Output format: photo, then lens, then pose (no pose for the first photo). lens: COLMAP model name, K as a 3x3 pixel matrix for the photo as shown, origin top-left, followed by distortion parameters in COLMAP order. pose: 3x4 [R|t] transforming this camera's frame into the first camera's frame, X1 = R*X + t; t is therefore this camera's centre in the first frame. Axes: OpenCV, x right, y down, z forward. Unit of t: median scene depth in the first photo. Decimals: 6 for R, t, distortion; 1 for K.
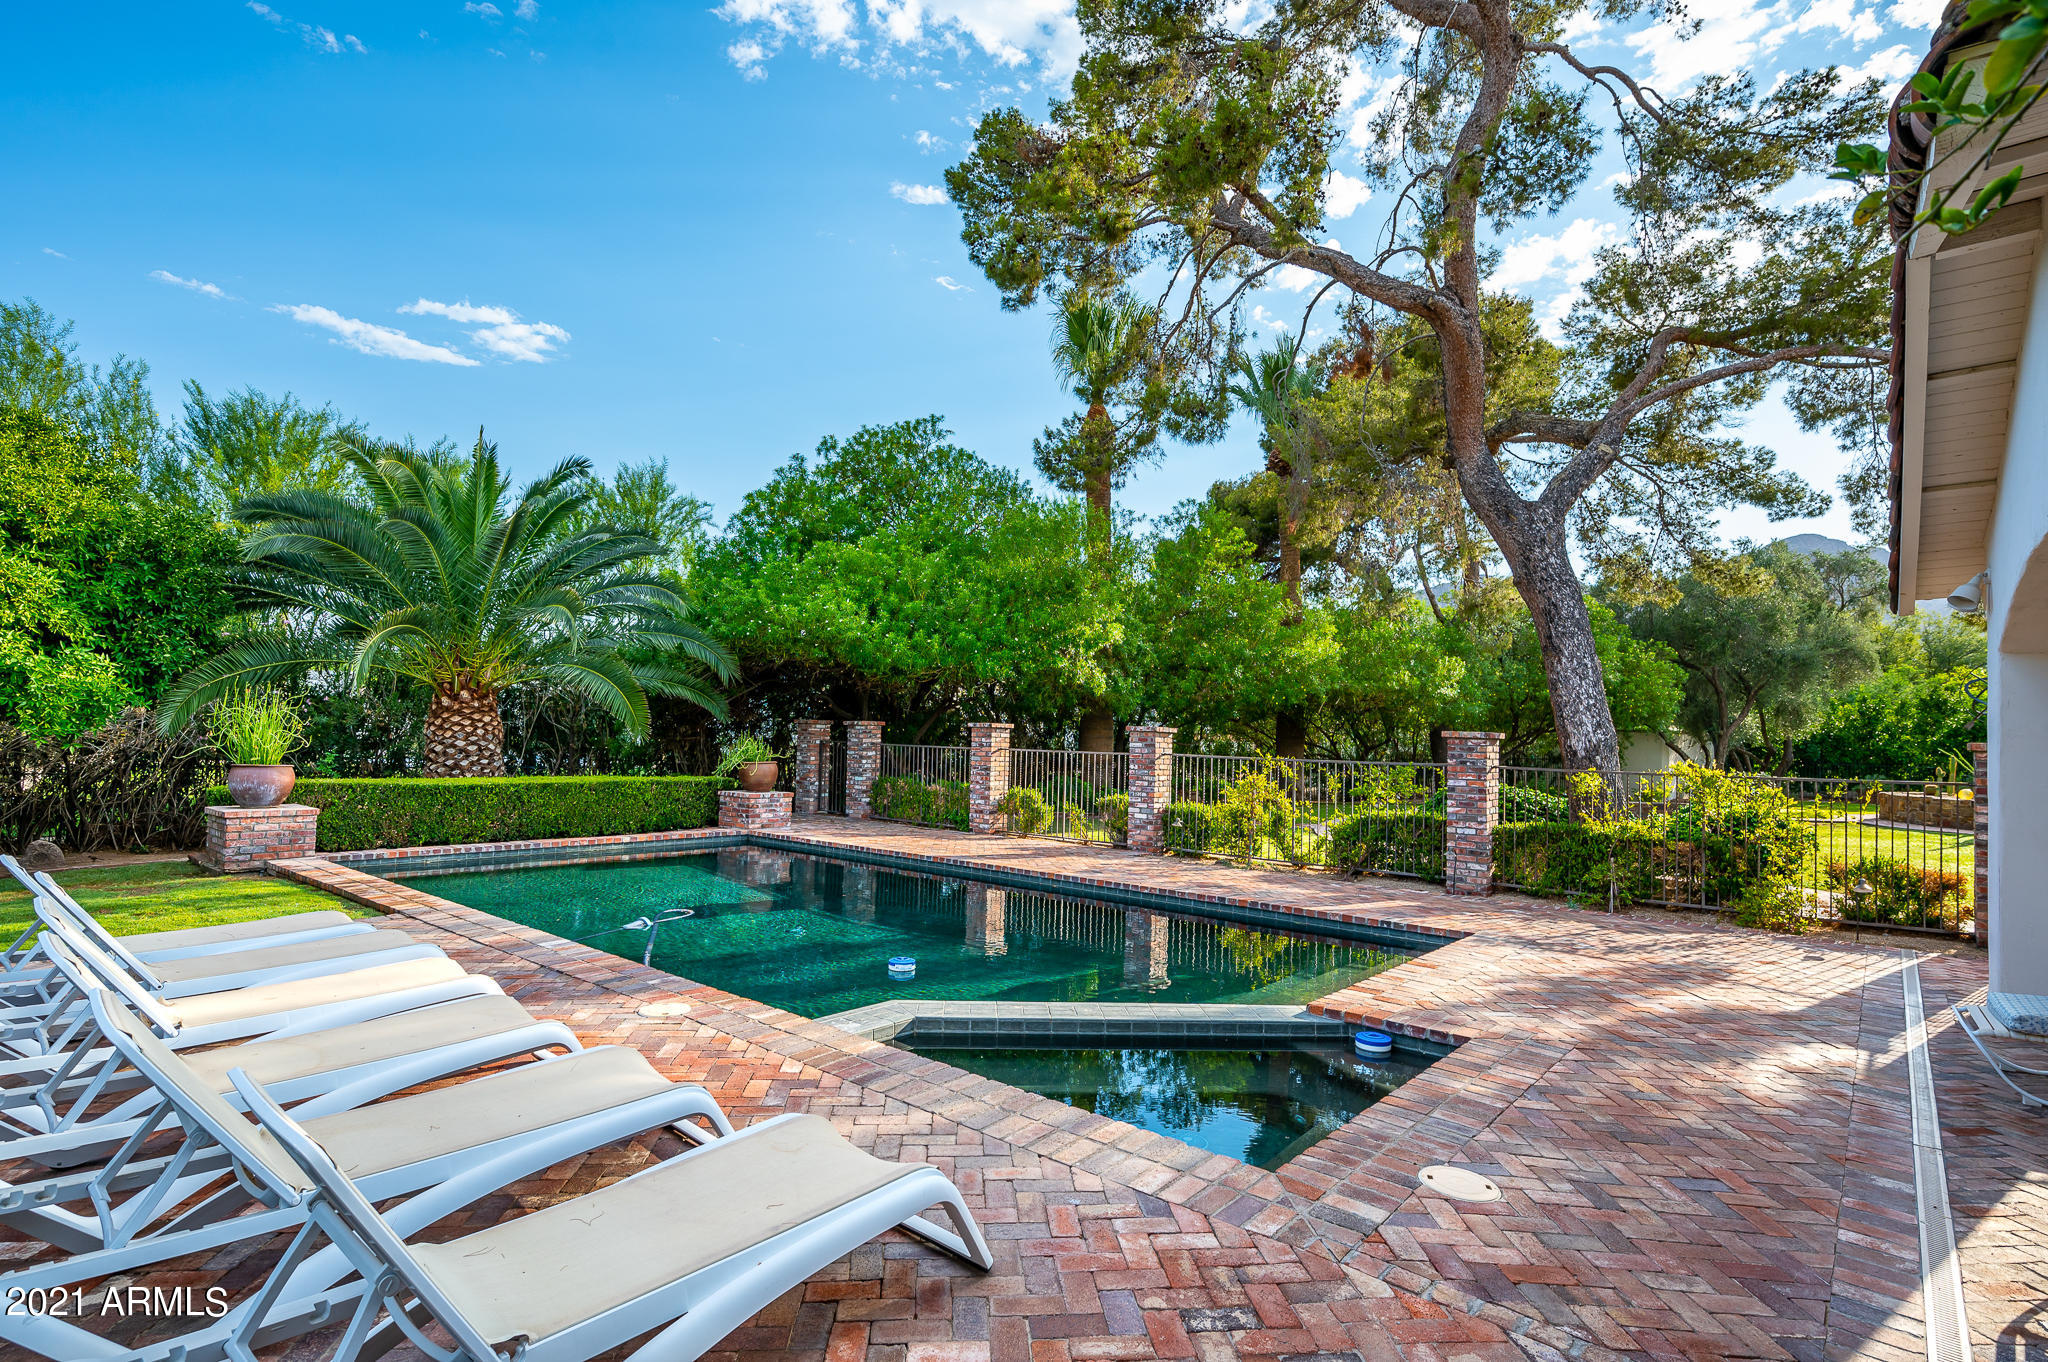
lens RADIAL K [[1001.6, 0, 1023.5], [0, 1001.6, 682.8], [0, 0, 1]] dist [0.005294, -0.000142]
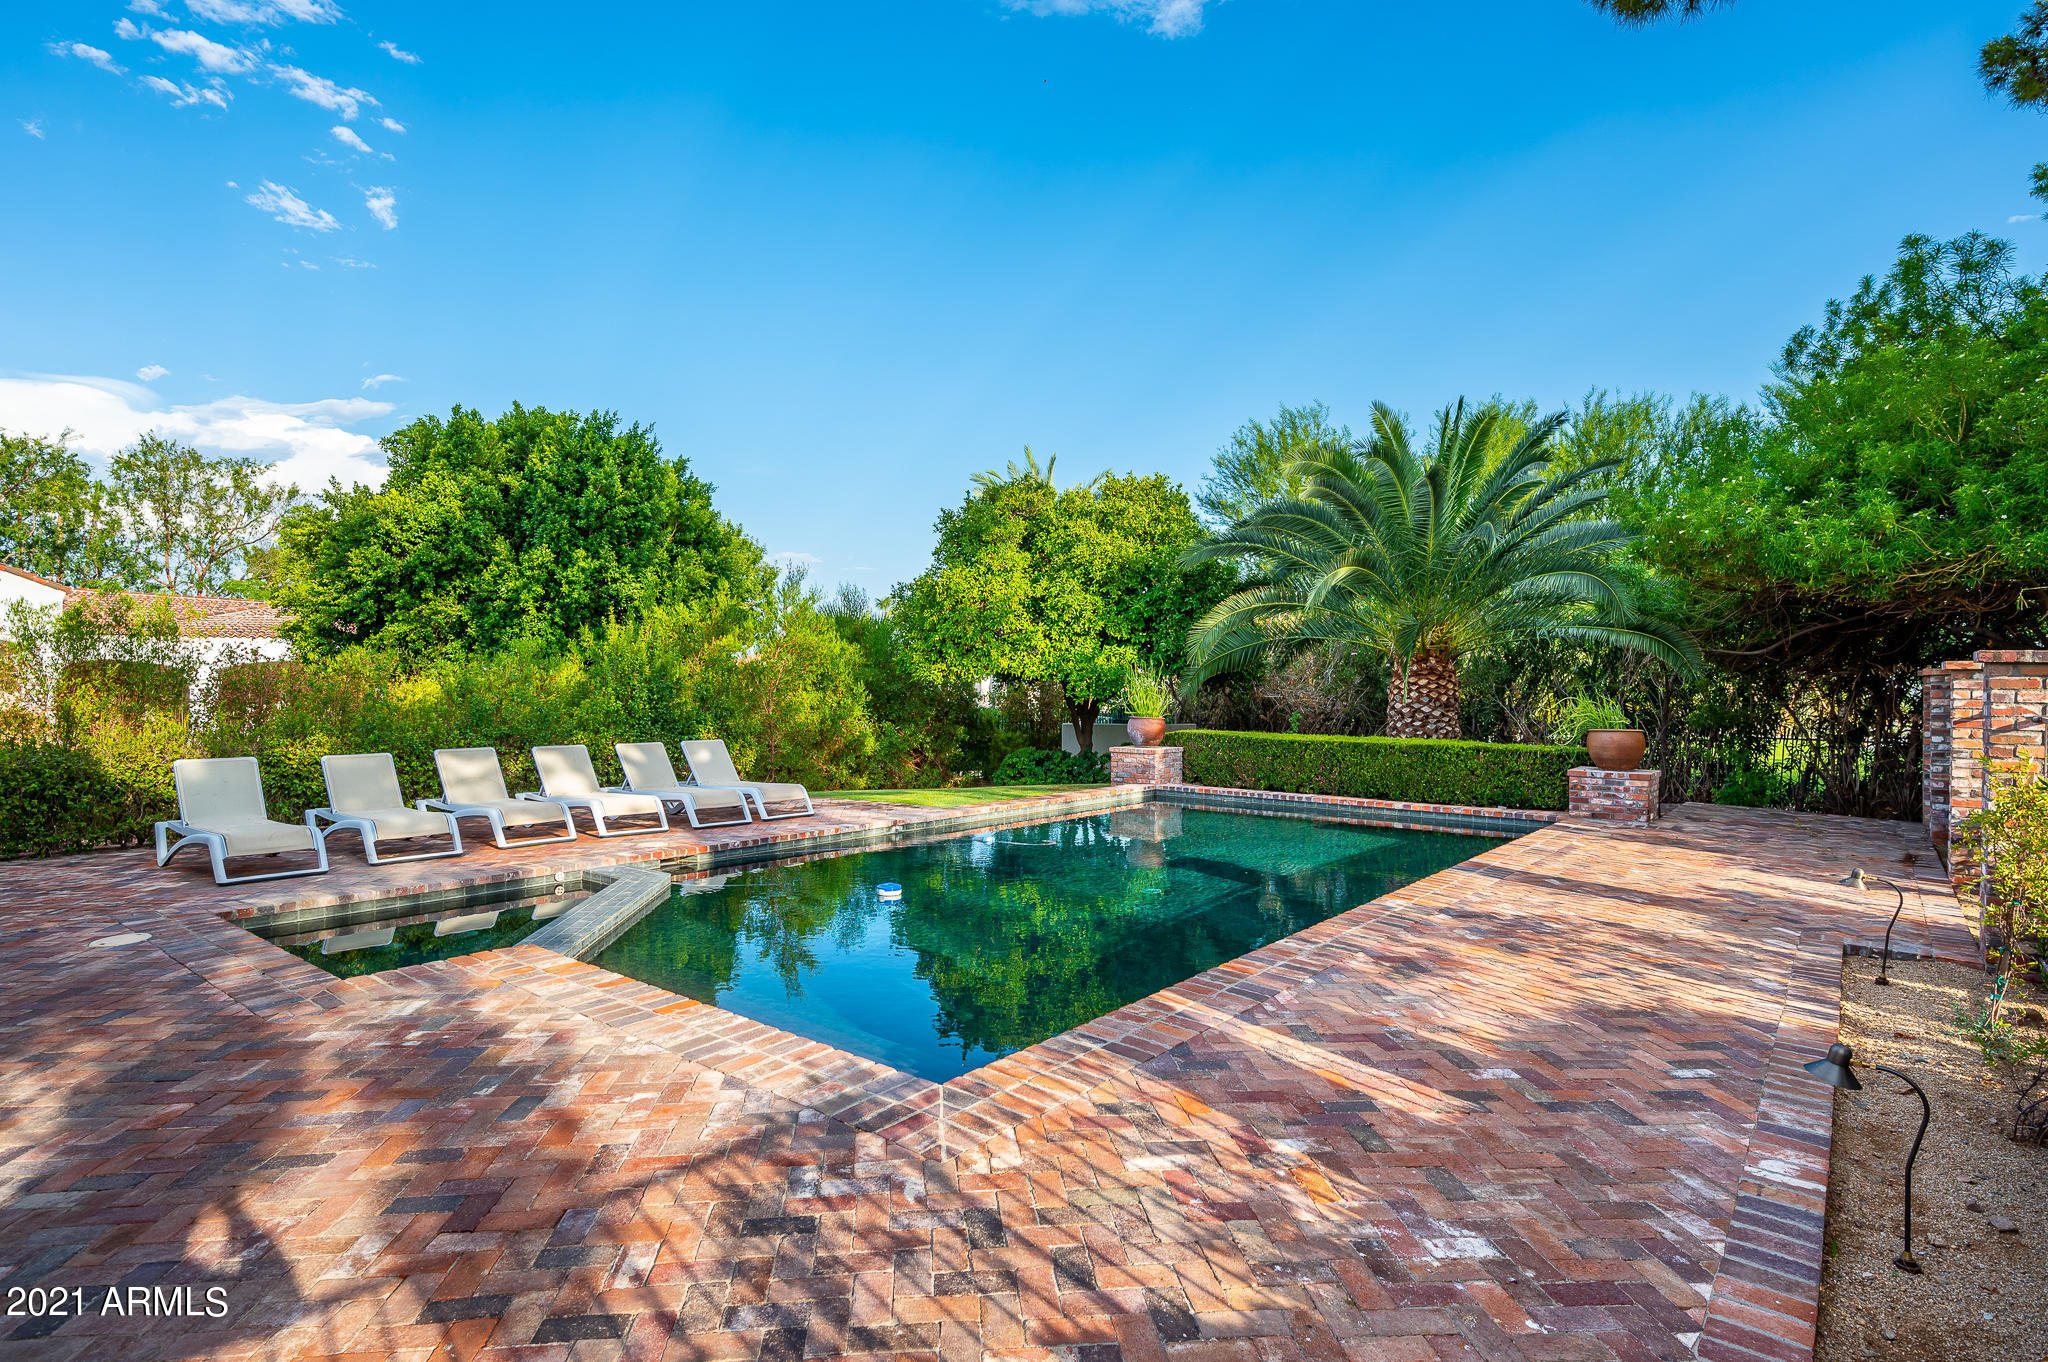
lens RADIAL K [[1001.6, 0, 1024.0], [0, 1001.6, 682.8], [0, 0, 1]] dist [0.005294, -0.000142]
pose [[-0.016464, -0.034052, -0.999284, 0.557315], [0.046037, 0.998334, -0.034778, 0.061350], [0.998804, -0.046577, -0.014869, 0.700224]]
